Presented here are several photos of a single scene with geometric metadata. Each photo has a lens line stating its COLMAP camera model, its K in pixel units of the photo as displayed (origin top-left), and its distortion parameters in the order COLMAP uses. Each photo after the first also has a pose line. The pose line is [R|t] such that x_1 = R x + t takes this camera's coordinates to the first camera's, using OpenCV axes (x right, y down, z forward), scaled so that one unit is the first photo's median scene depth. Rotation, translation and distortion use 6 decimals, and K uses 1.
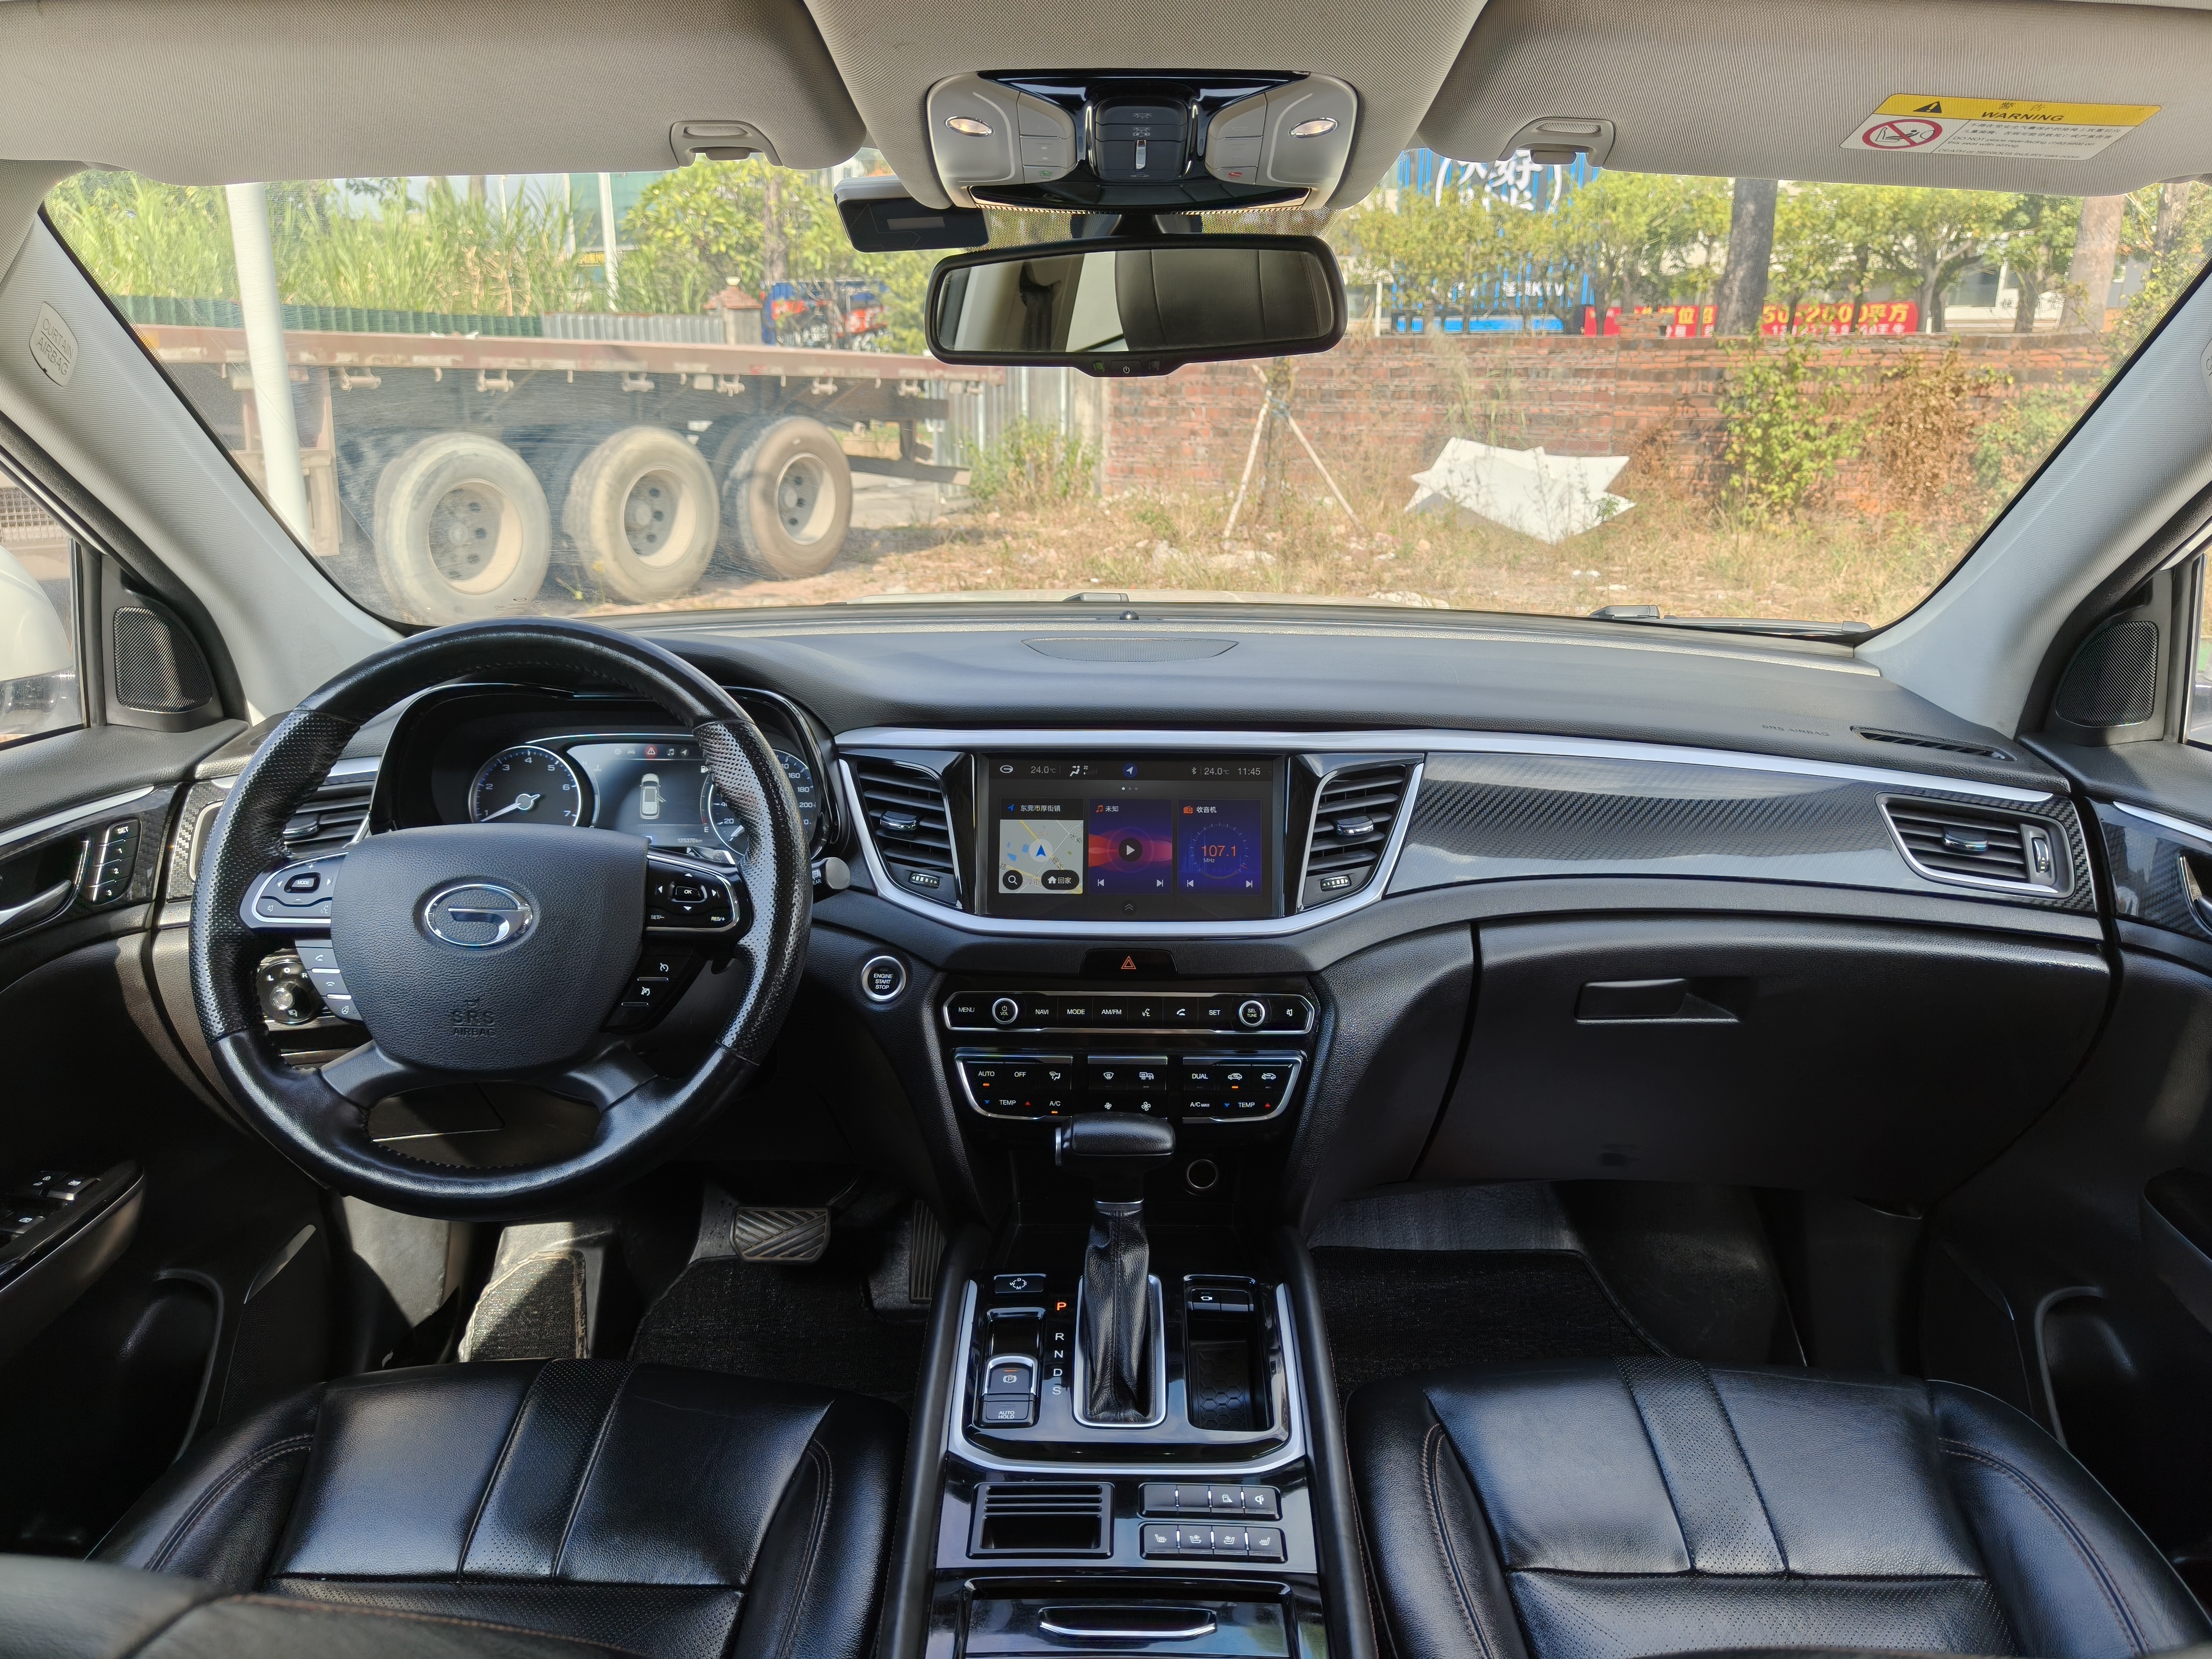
lens RADIAL K [[1555.7, 0, 1109.0], [0, 1555.7, 830.2], [0, 0, 1]] dist [0.028331, -0.019262]
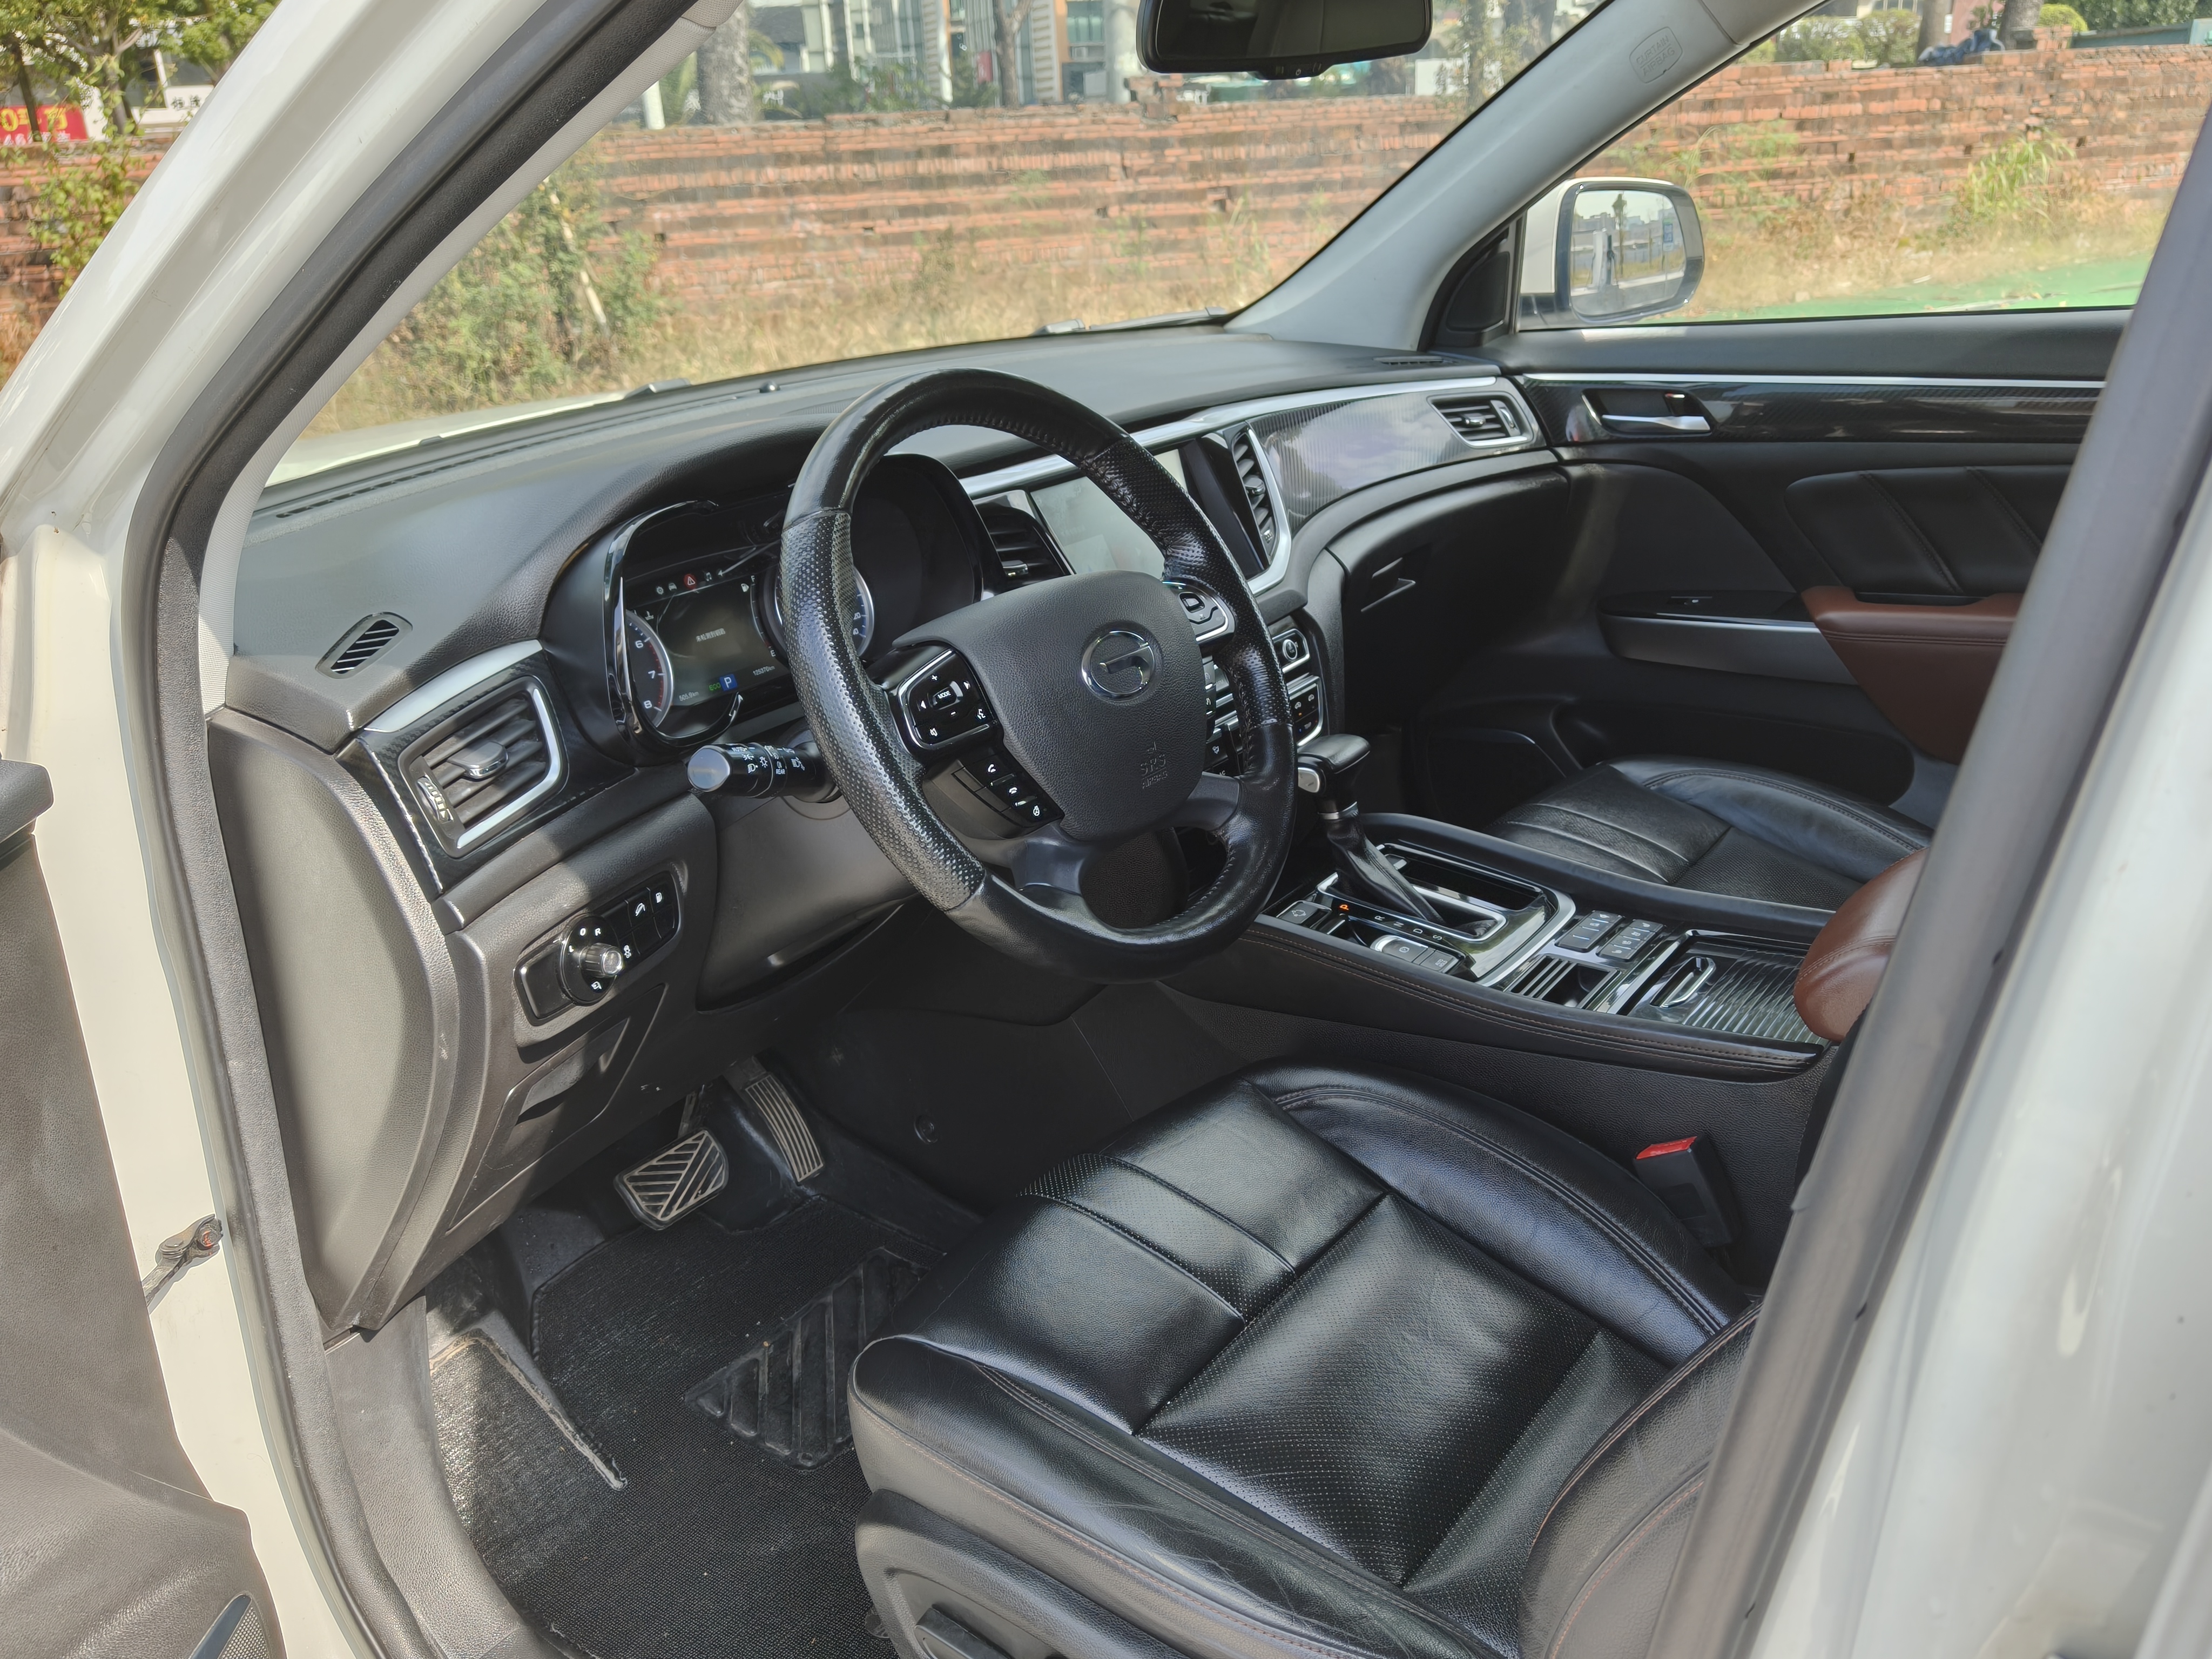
lens RADIAL K [[1796.8, 0, 1119.0], [0, 1796.8, 836.0], [0, 0, 1]] dist [0.022074, -0.029495]
pose [[0.579055, -0.335325, 0.743137, -1.036795], [0.289246, 0.936704, 0.197286, -0.057012], [-0.762254, 0.100710, 0.639395, 0.238582]]
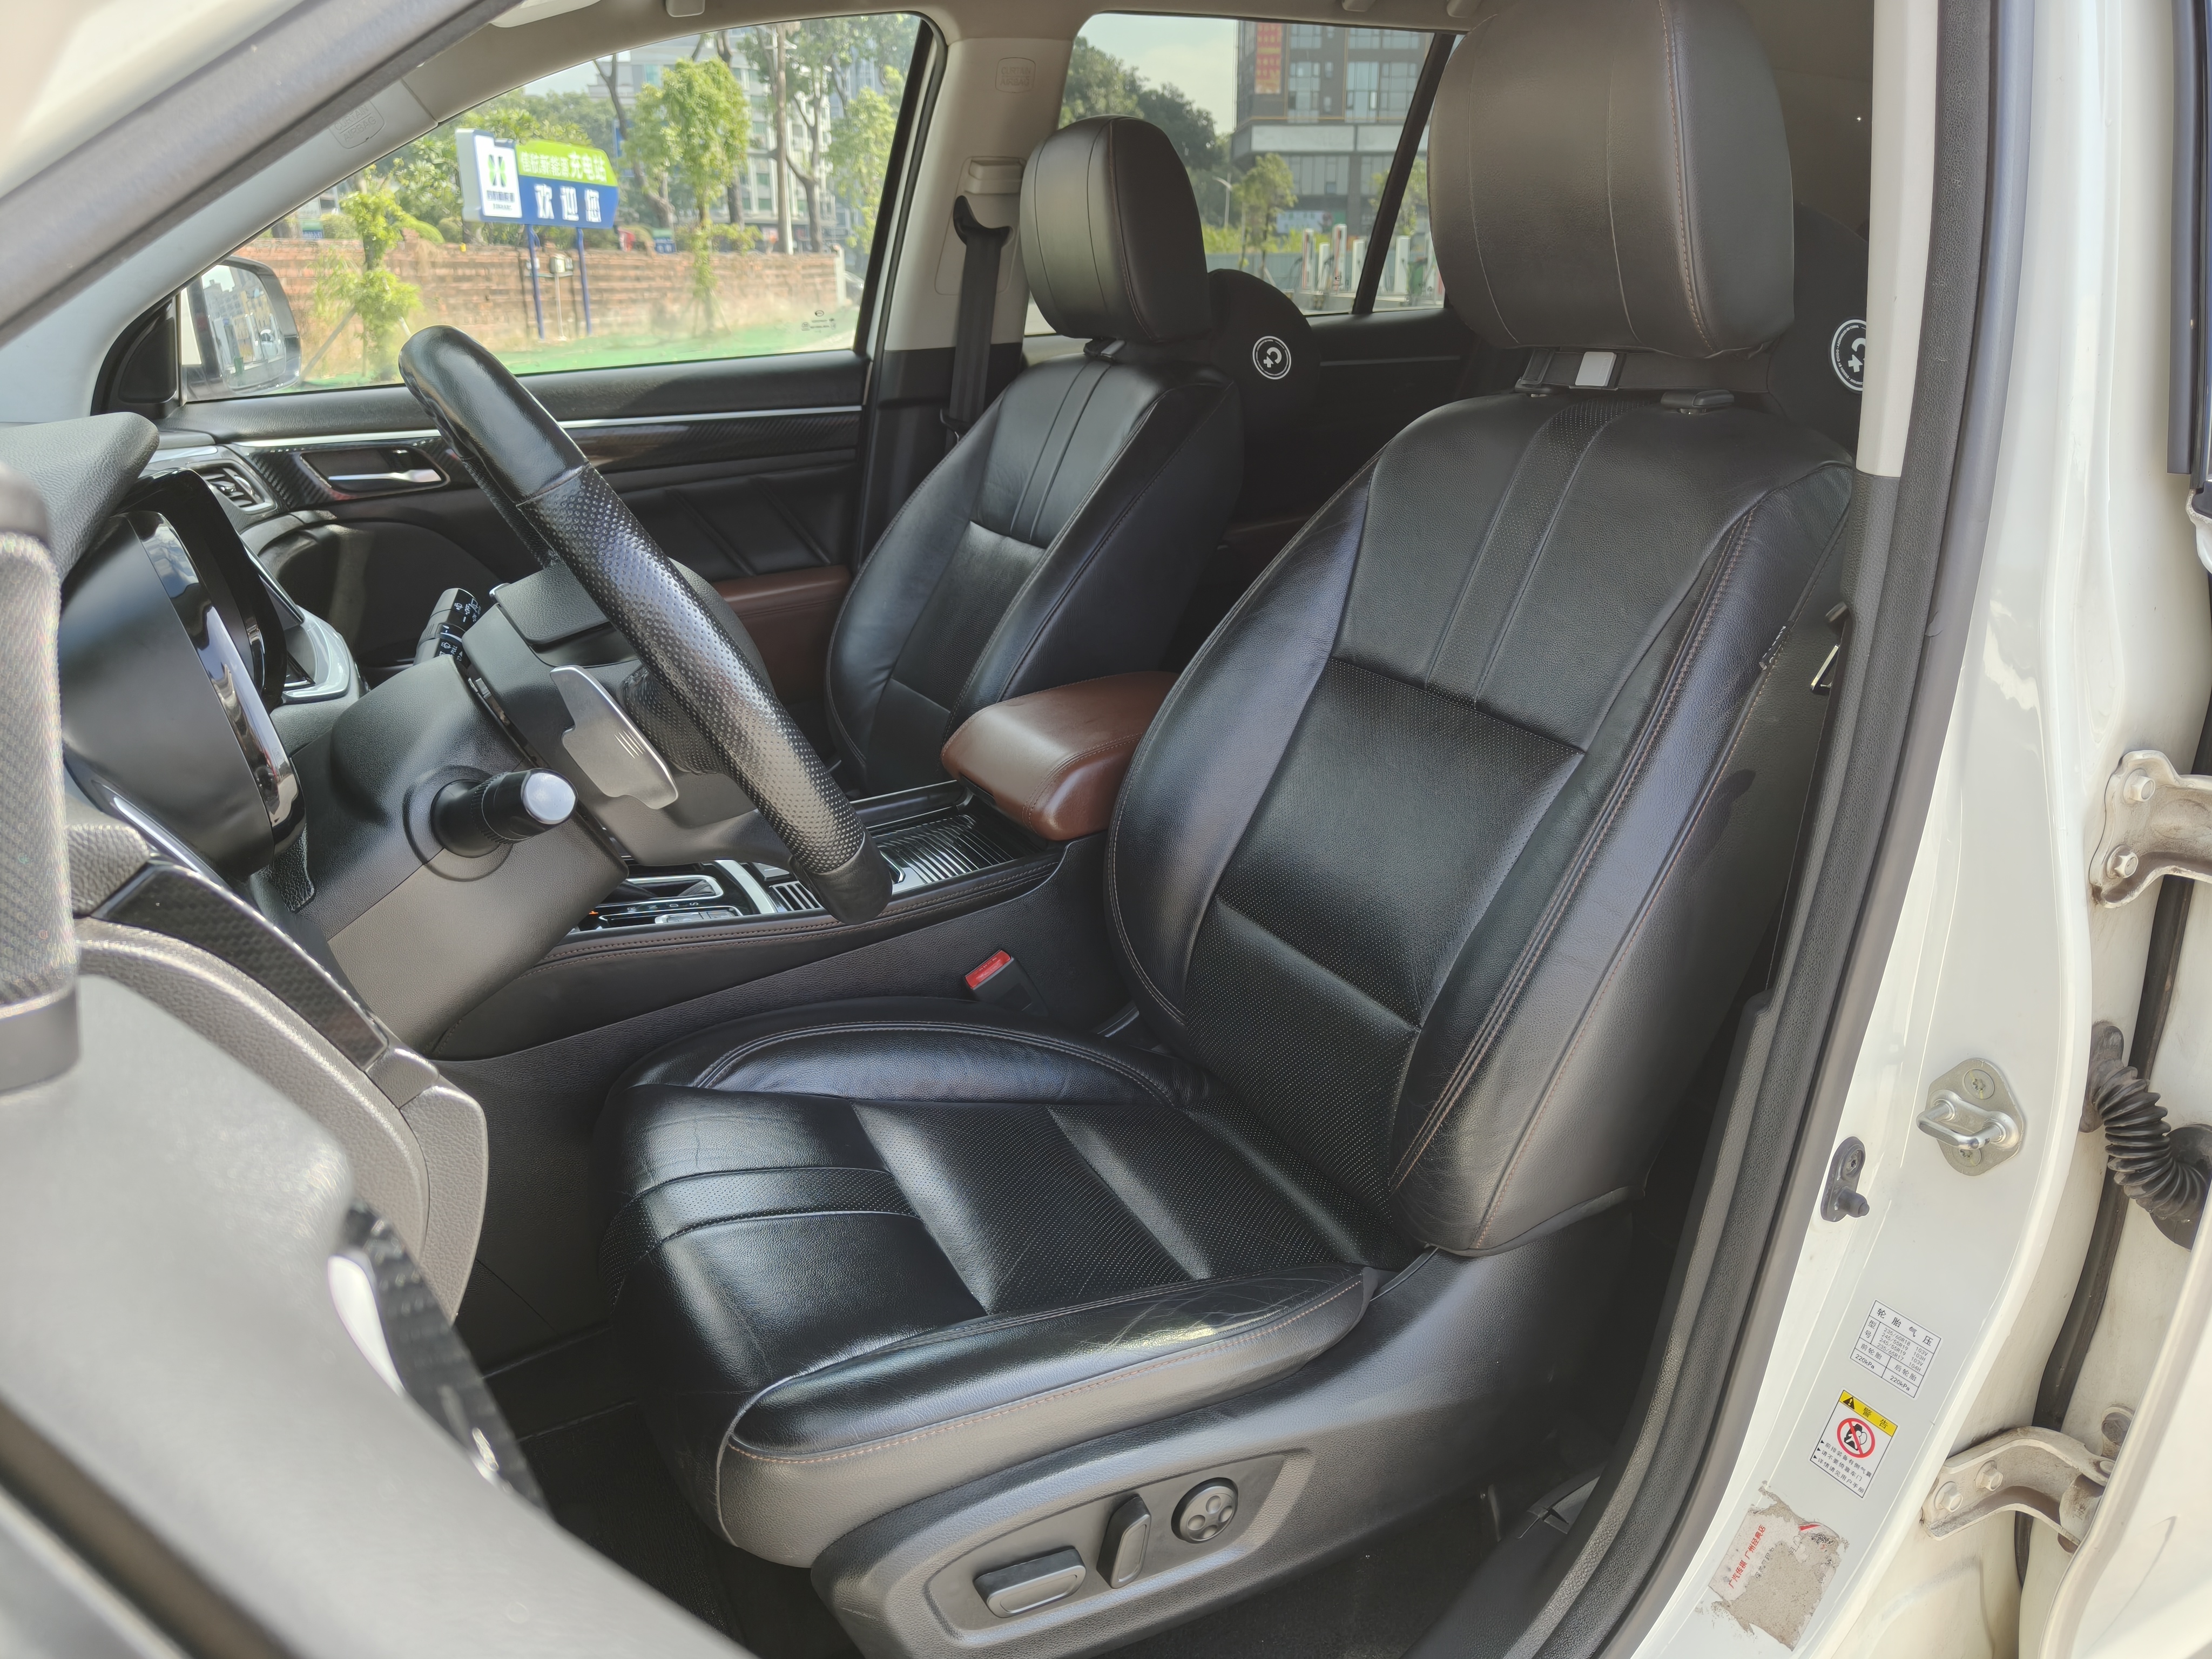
lens RADIAL K [[1555.7, 0, 1120.2], [0, 1555.7, 849.1], [0, 0, 1]] dist [0.028331, -0.019262]
pose [[-0.478410, -0.314394, 0.819927, -1.089457], [0.249528, 0.846552, 0.470197, -0.179739], [-0.841938, 0.429542, -0.326549, 0.955598]]
